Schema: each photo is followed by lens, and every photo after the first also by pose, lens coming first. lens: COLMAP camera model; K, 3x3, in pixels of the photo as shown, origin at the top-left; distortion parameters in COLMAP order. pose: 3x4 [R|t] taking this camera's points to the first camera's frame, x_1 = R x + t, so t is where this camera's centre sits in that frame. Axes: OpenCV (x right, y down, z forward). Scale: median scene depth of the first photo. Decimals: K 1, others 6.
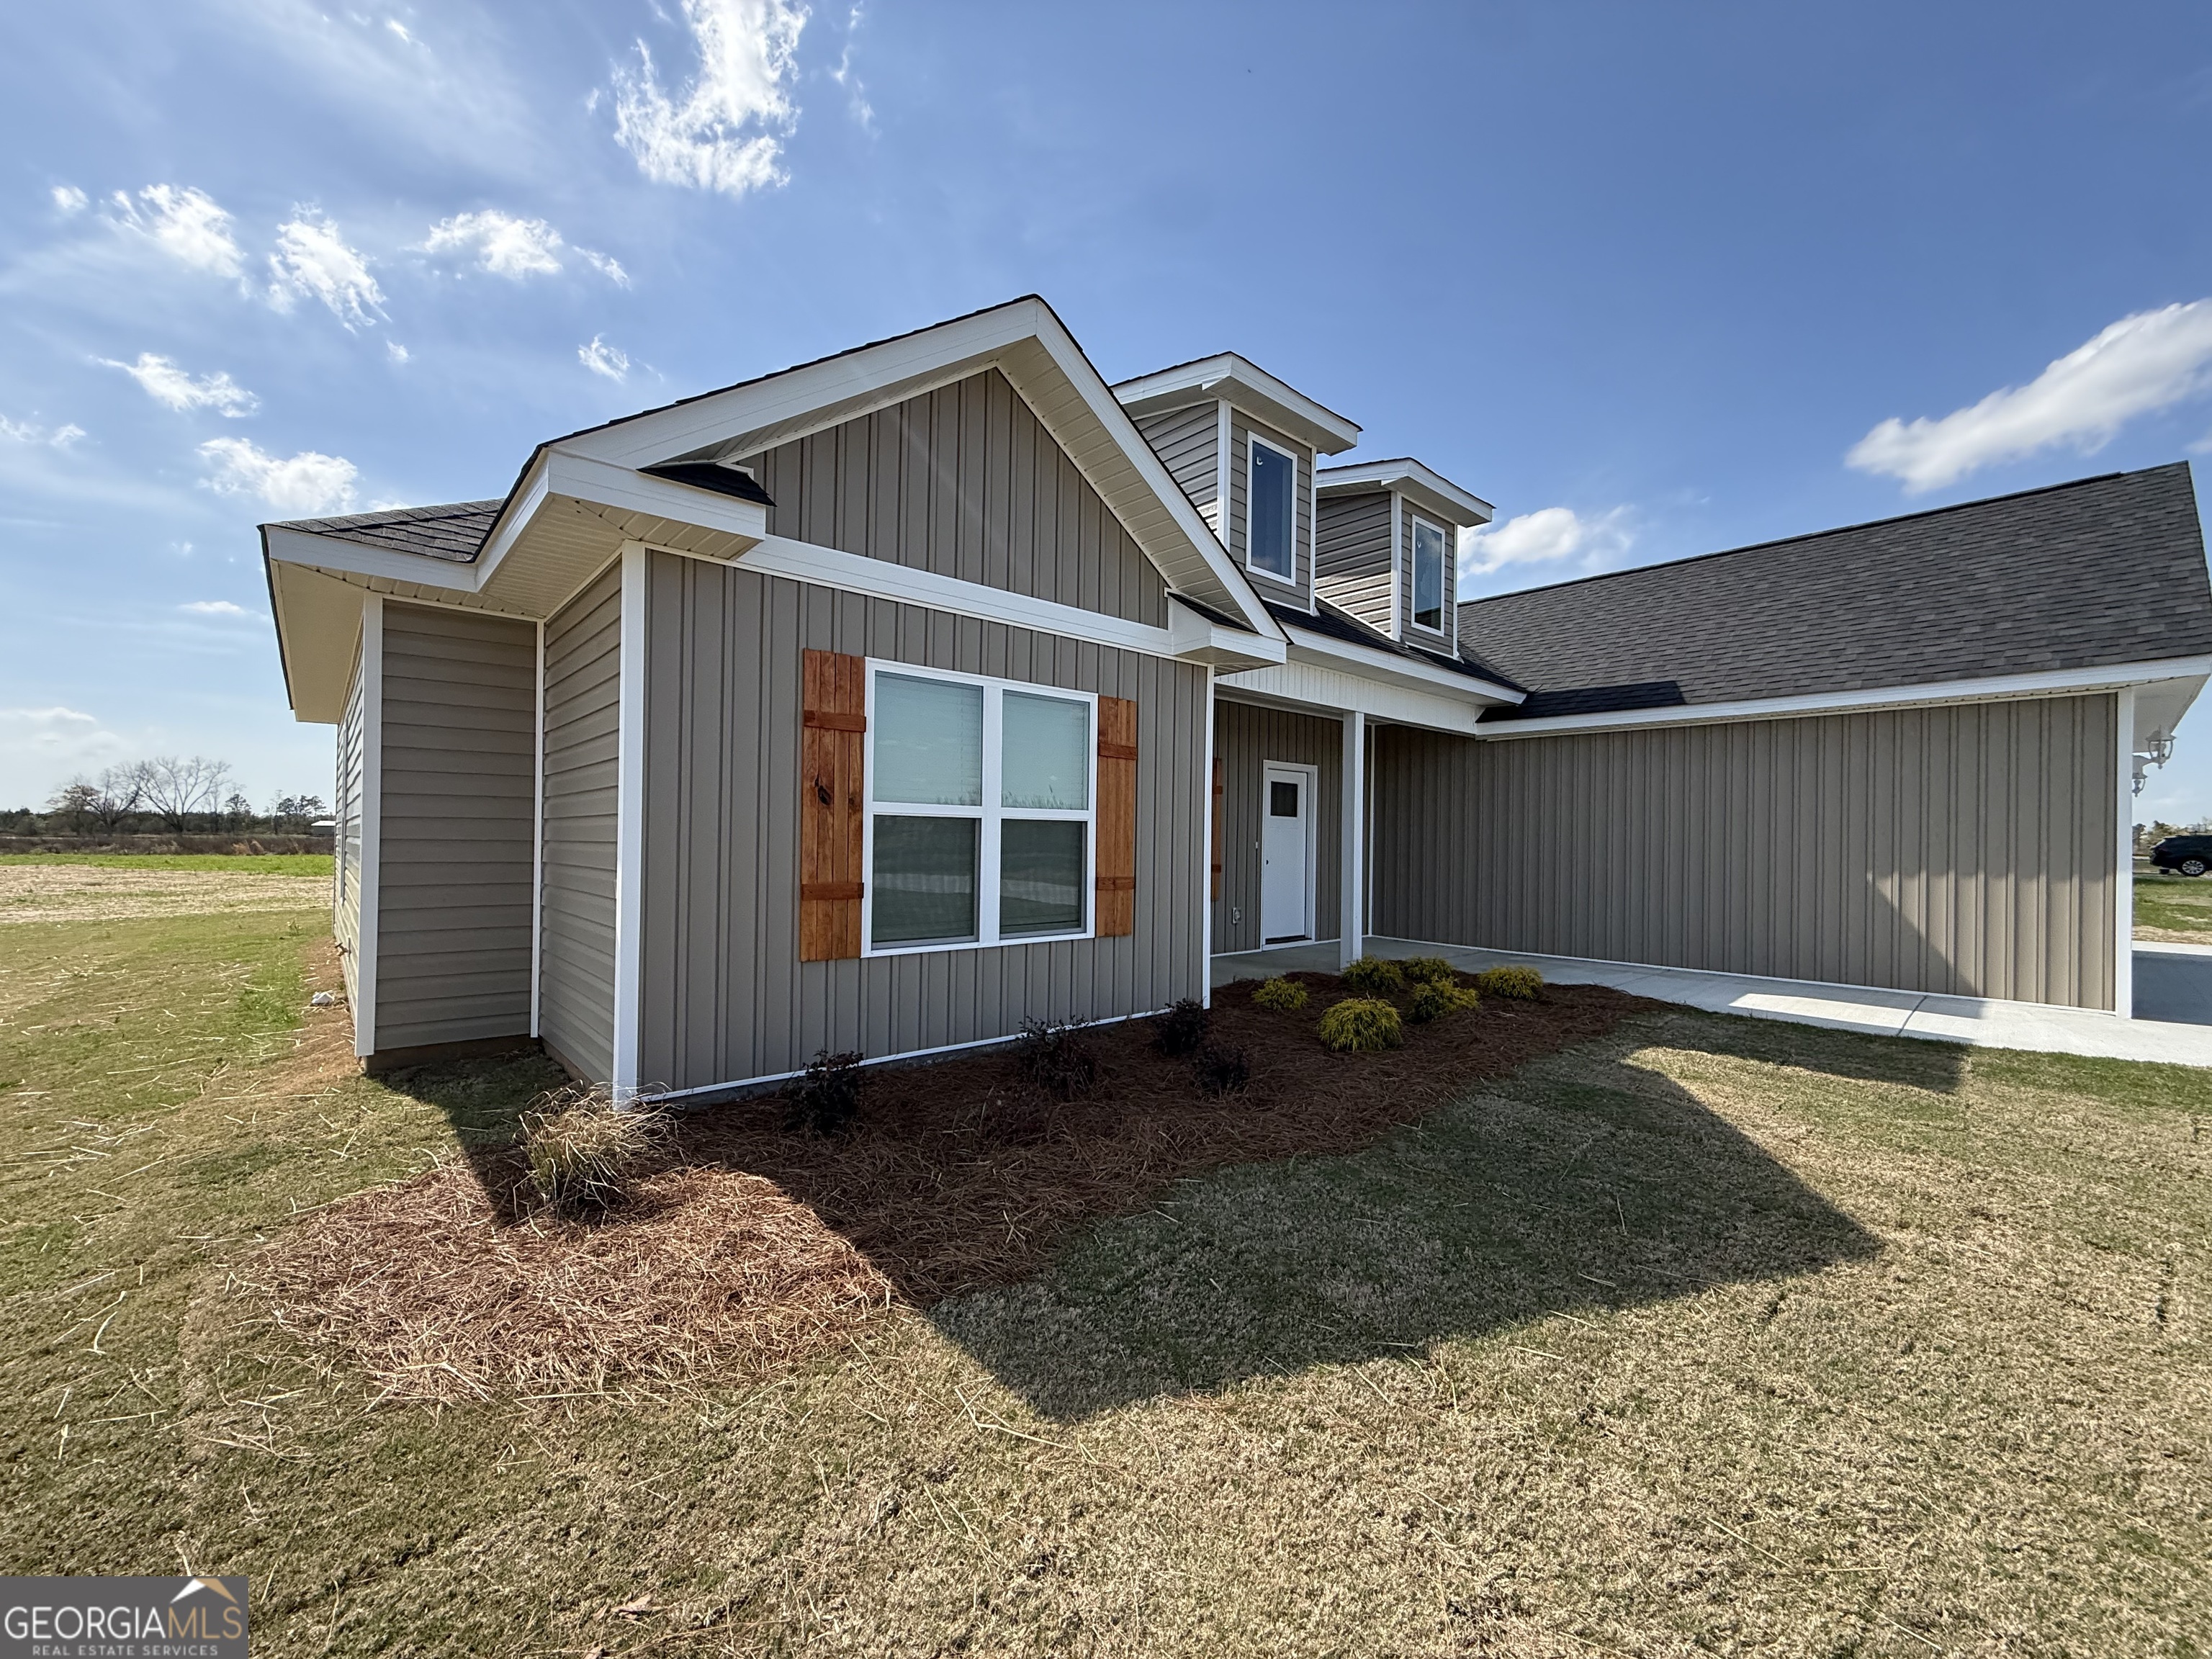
lens RADIAL K [[903.0, 0, 1106.0], [0, 903.0, 829.5], [0, 0, 1]] dist [0.001561, -0.000316]
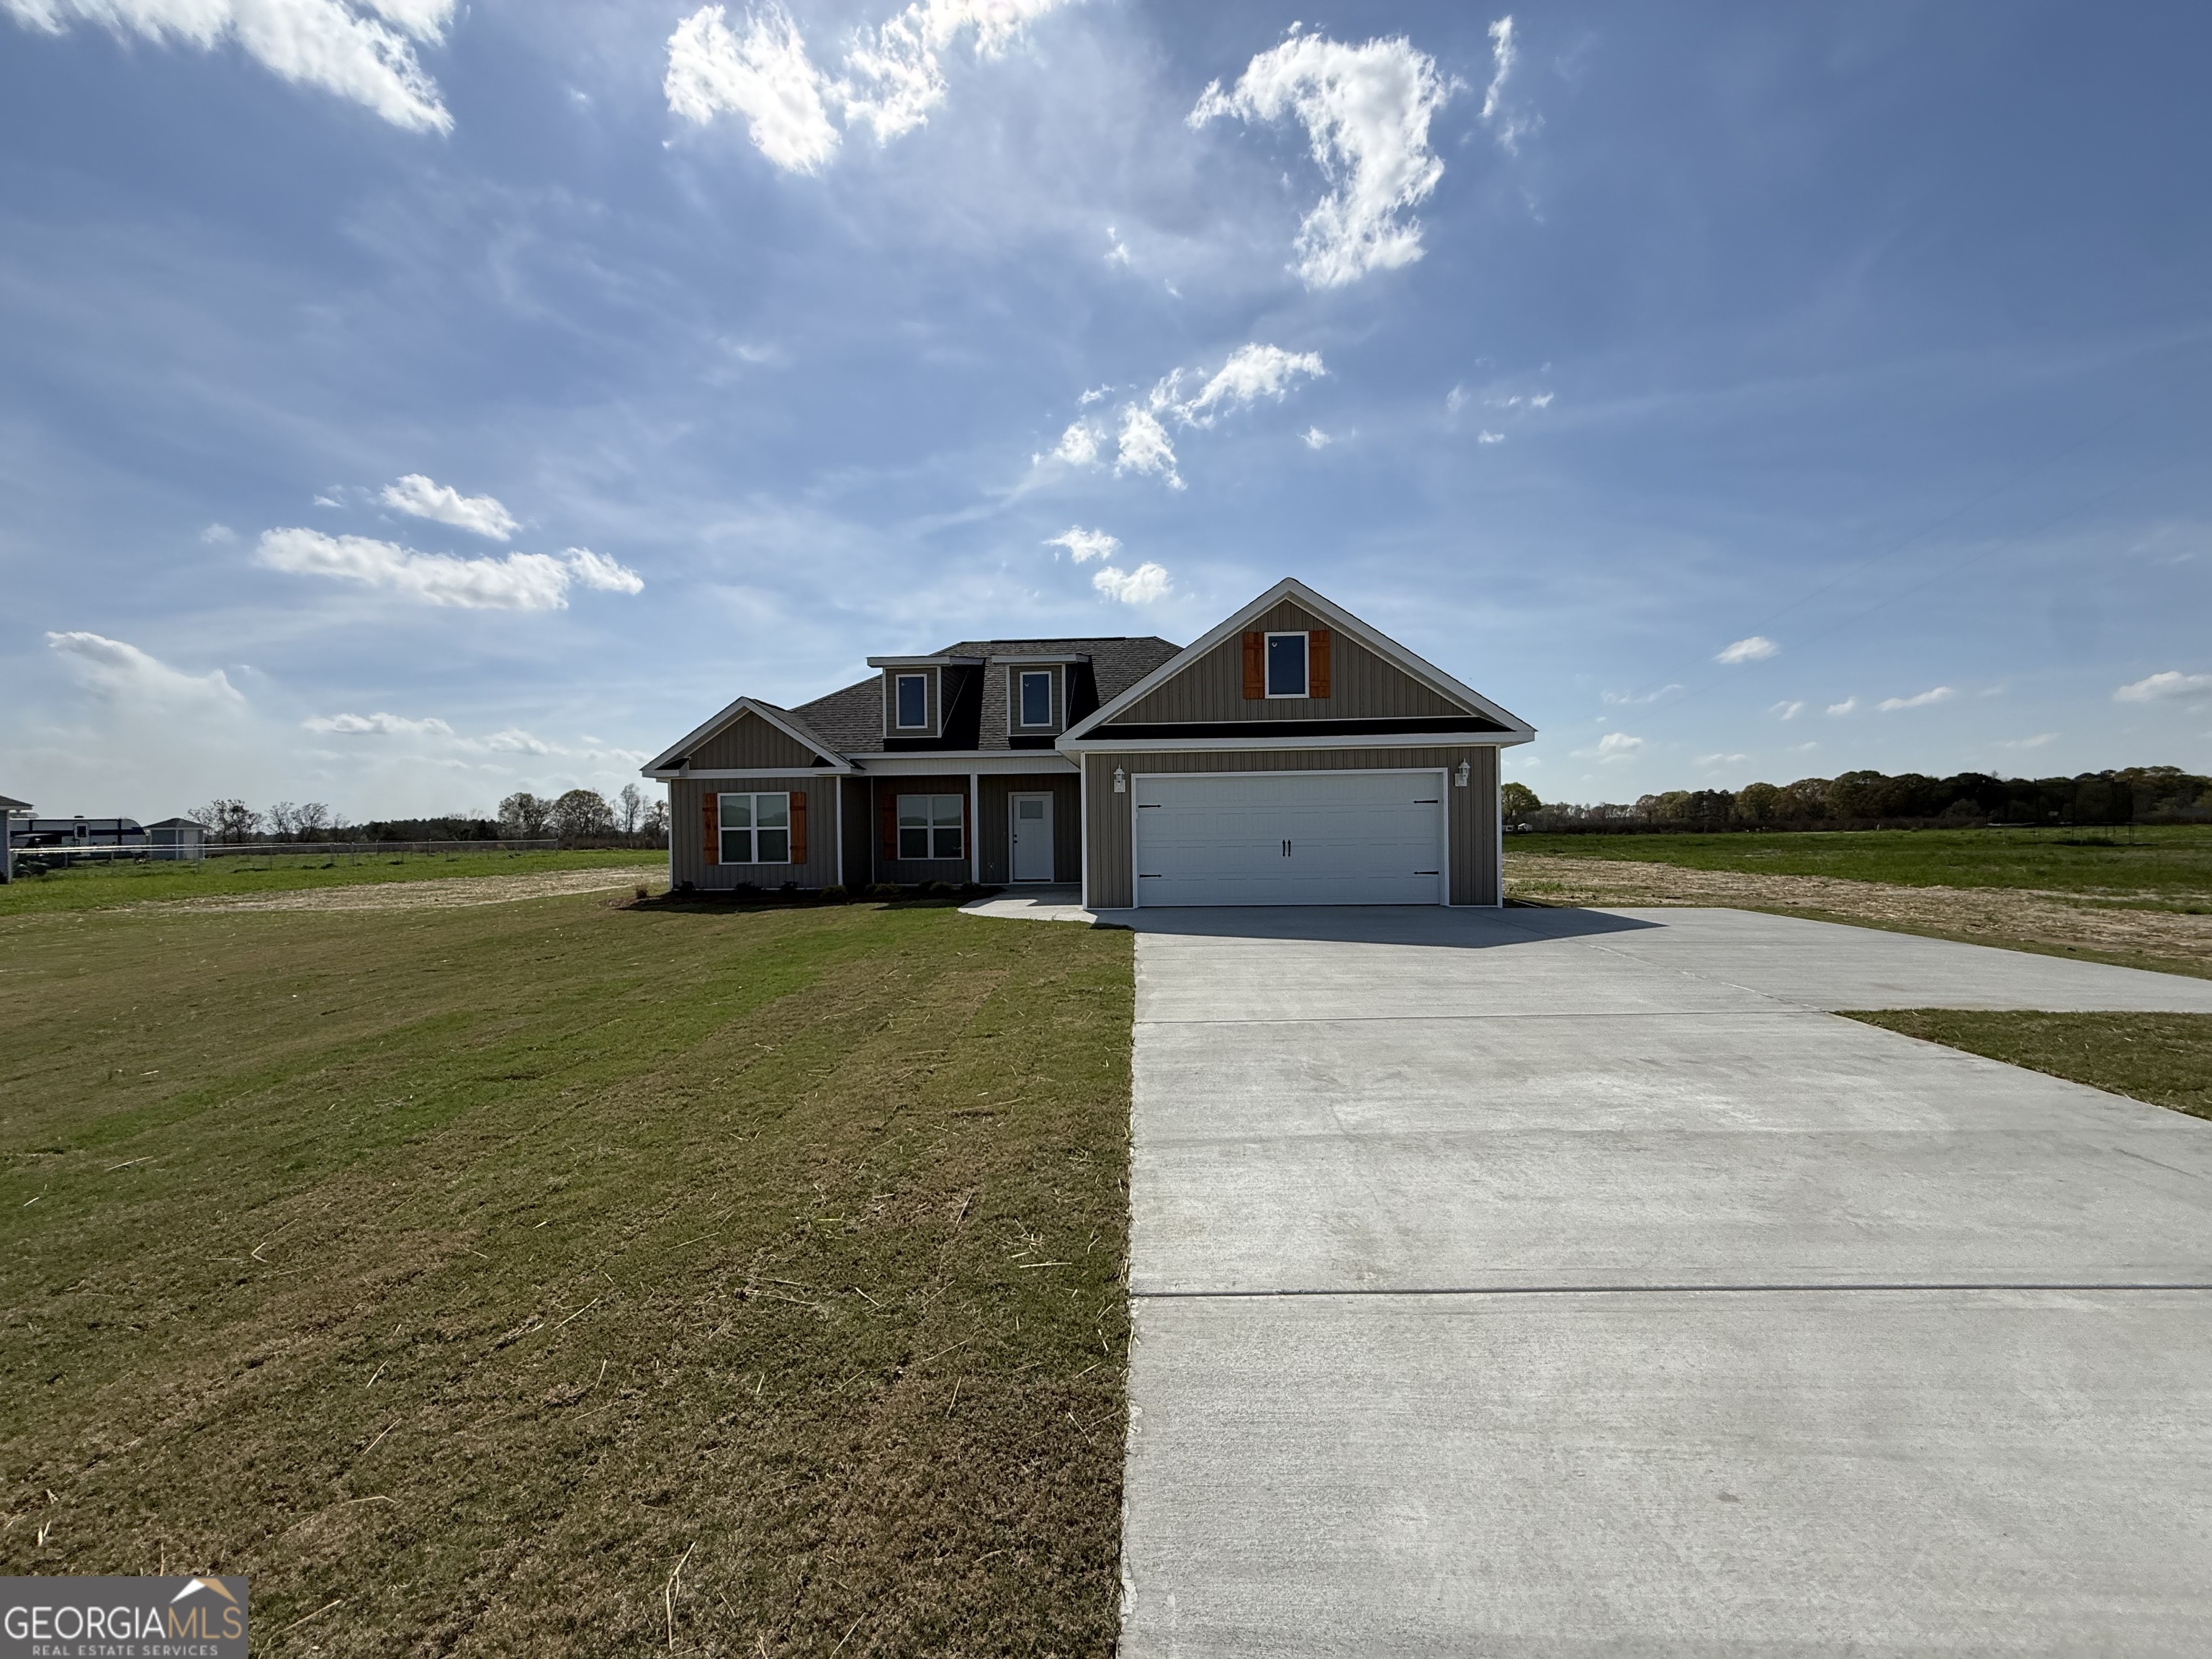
lens RADIAL K [[883.1, 0, 1092.8], [0, 883.1, 809.4], [0, 0, 1]] dist [-0.001248, -0.000021]
pose [[0.672967, -0.038944, -0.738646, 0.115835], [0.029178, 0.999233, -0.026100, 0.001249], [0.739096, -0.003988, 0.673588, -0.014133]]
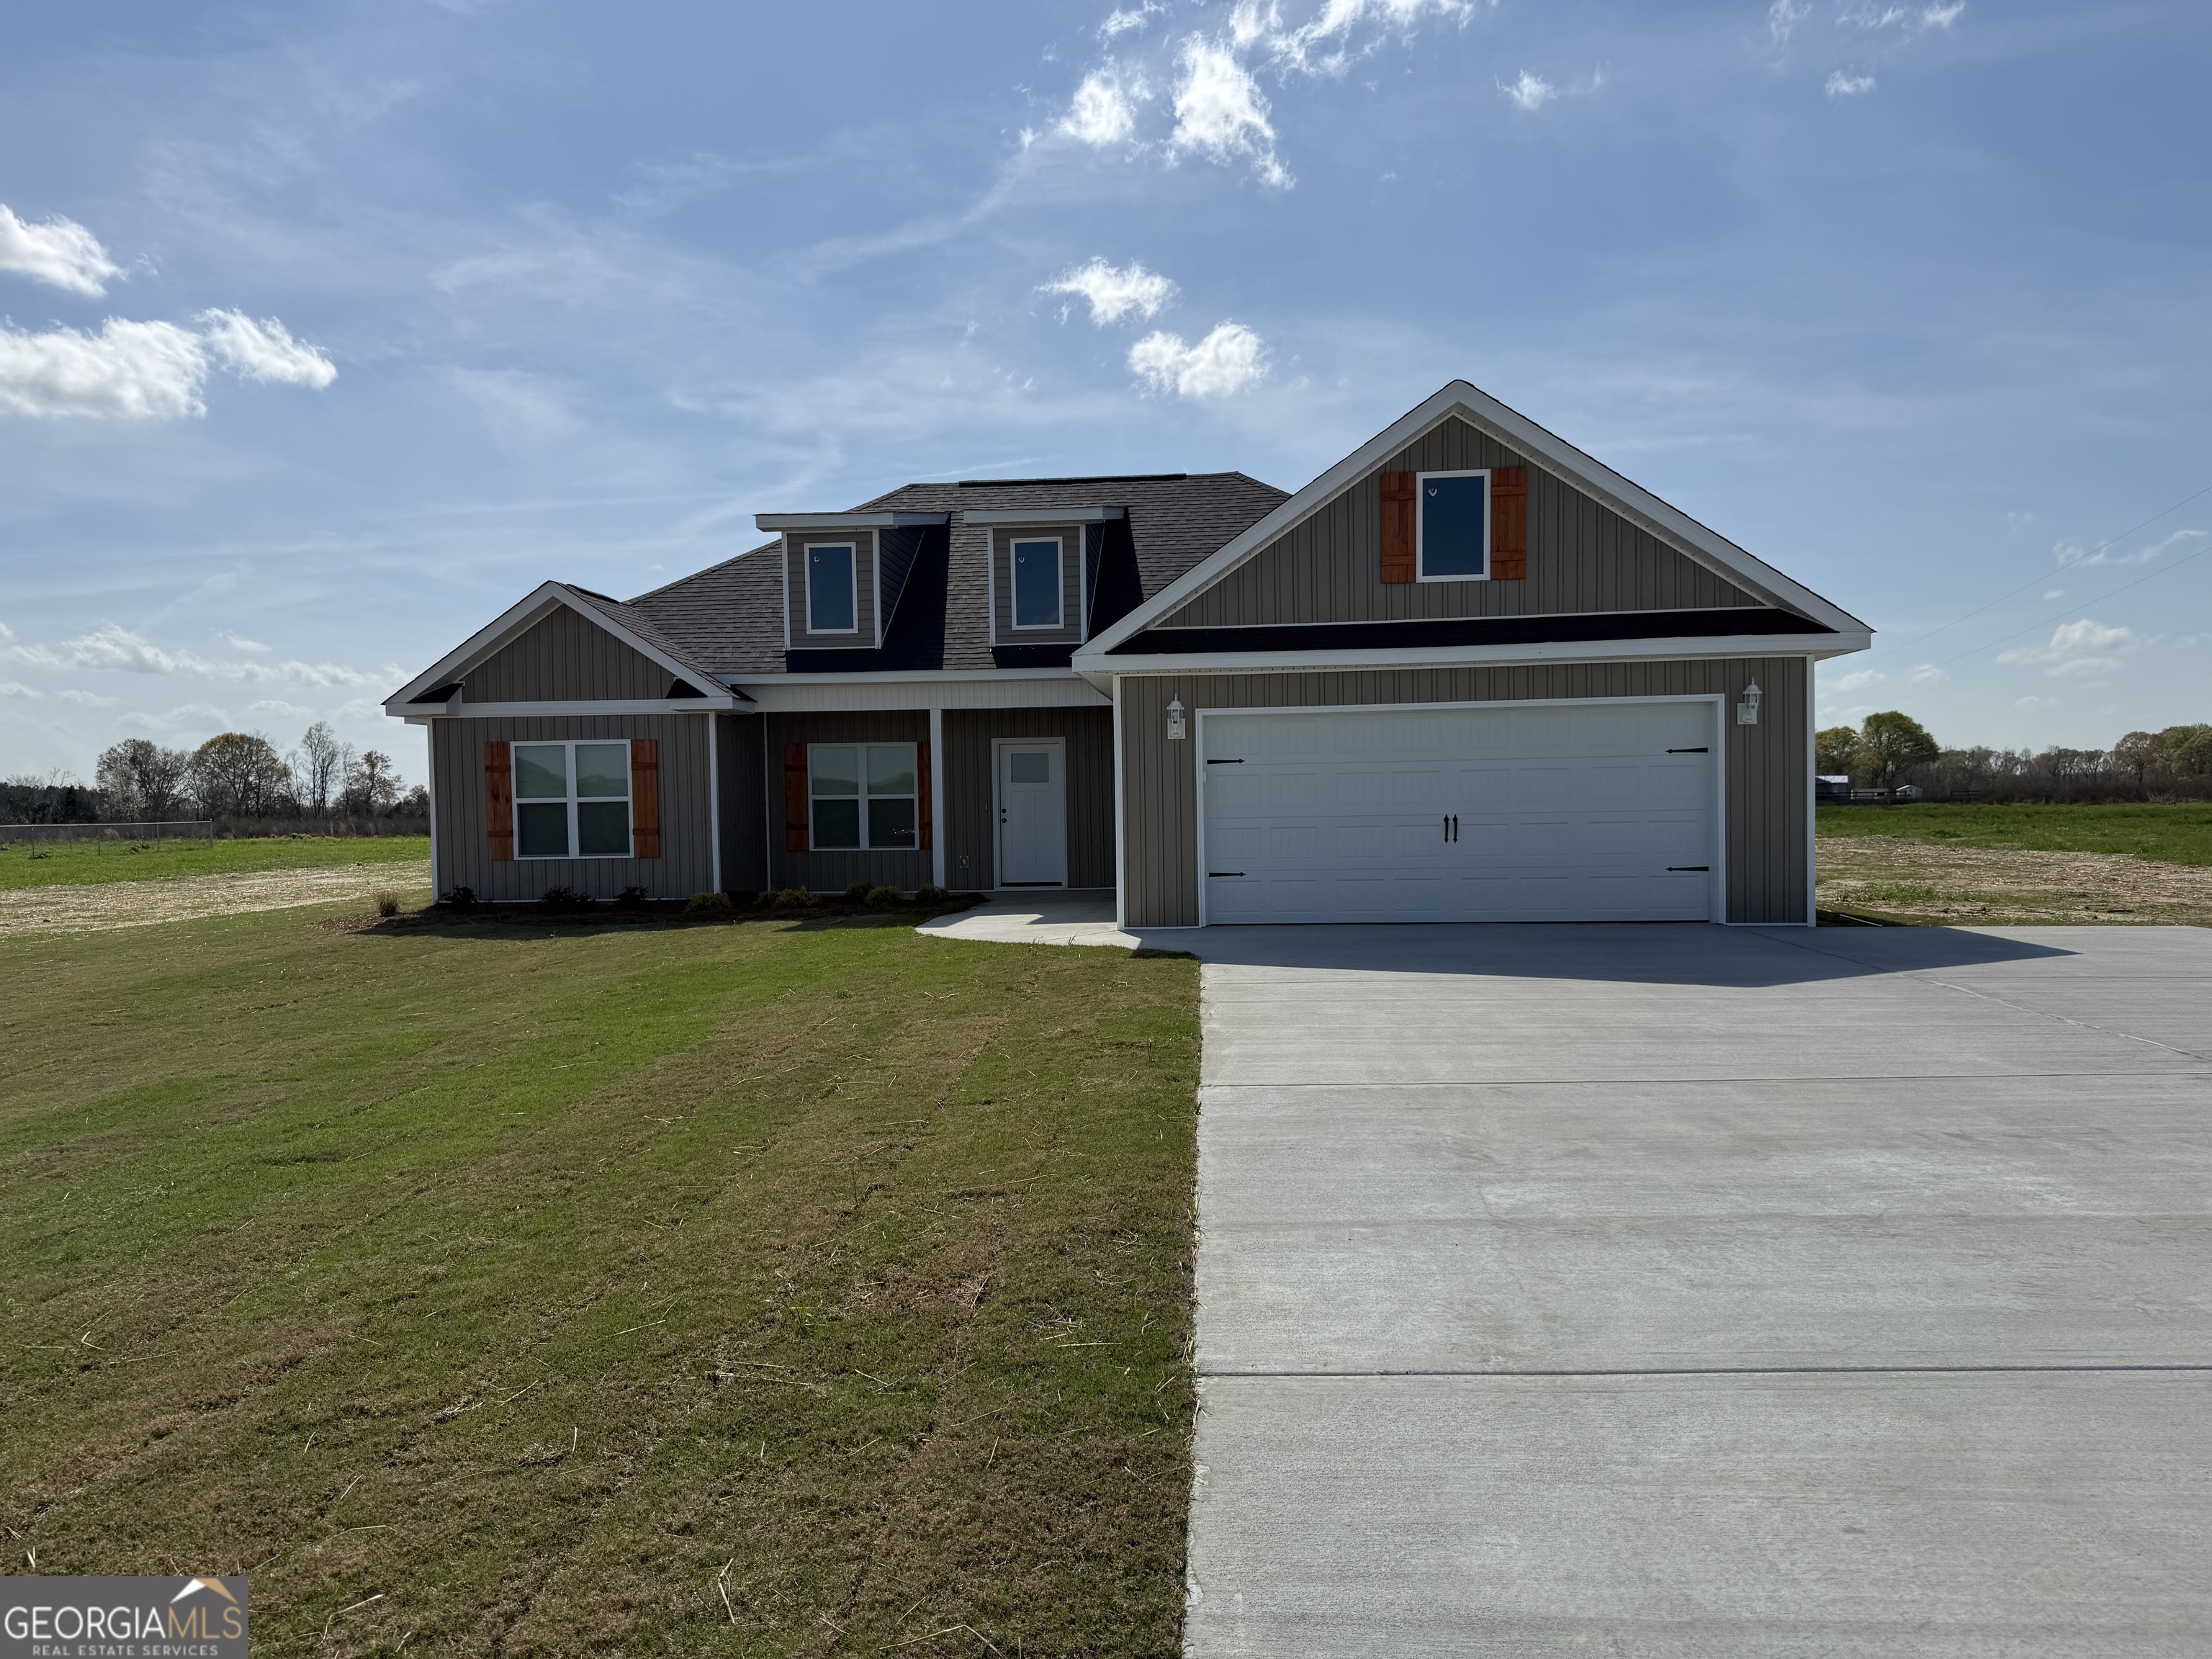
lens RADIAL K [[1536.6, 0, 1106.0], [0, 1536.6, 829.5], [0, 0, 1]] dist [0.111007, -0.203495]
pose [[0.661760, -0.010378, -0.749644, 0.120669], [0.033402, 0.999319, 0.015652, 0.001266], [0.748971, -0.035397, 0.661657, -0.018902]]
